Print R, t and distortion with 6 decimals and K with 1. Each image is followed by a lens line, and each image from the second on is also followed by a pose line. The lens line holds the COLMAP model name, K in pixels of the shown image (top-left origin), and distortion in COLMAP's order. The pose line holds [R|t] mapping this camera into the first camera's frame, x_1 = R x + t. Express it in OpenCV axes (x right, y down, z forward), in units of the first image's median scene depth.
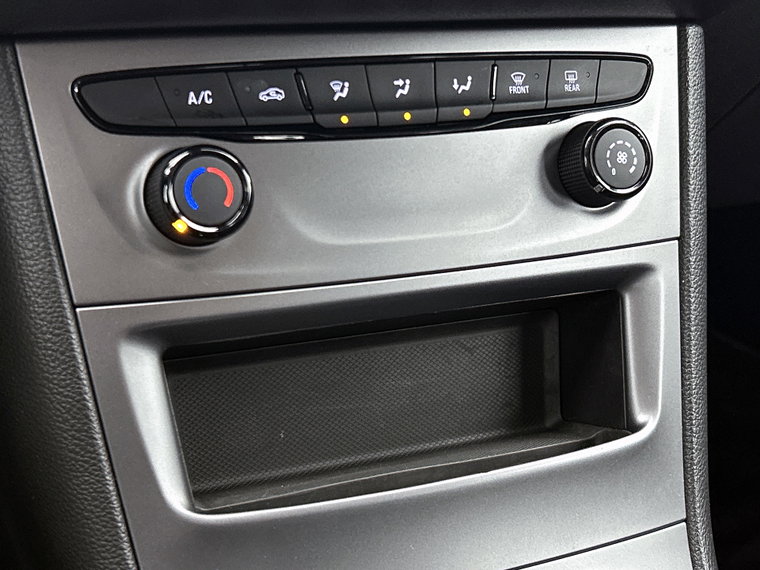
lens RADIAL K [[1160.6, 0, 380.0], [0, 1160.6, 285.0], [0, 0, 1]] dist [0.025370, -0.016901]
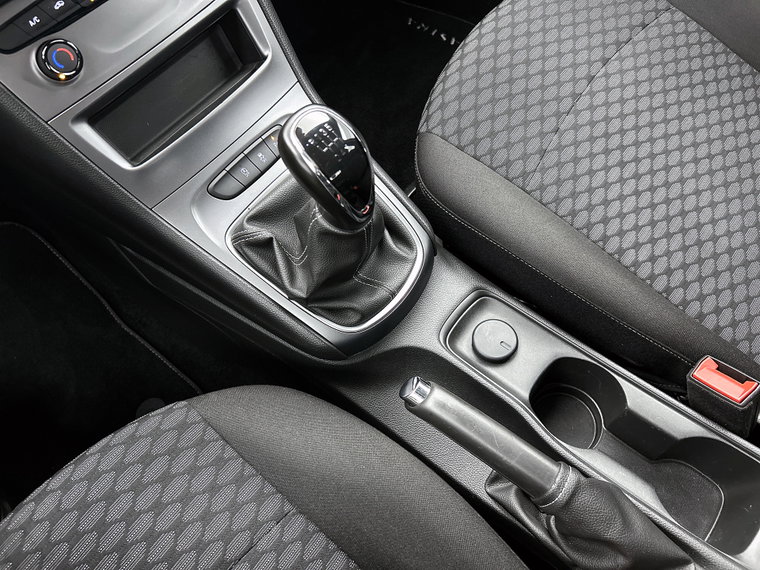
lens RADIAL K [[579.9, 0, 380.0], [0, 579.9, 285.0], [0, 0, 1]] dist [-0.004438, -0.007790]
pose [[0.865307, -0.495886, 0.073081, 0.107926], [0.387557, 0.754361, 0.529848, -0.098337], [-0.317873, -0.430158, 0.844938, -0.483938]]
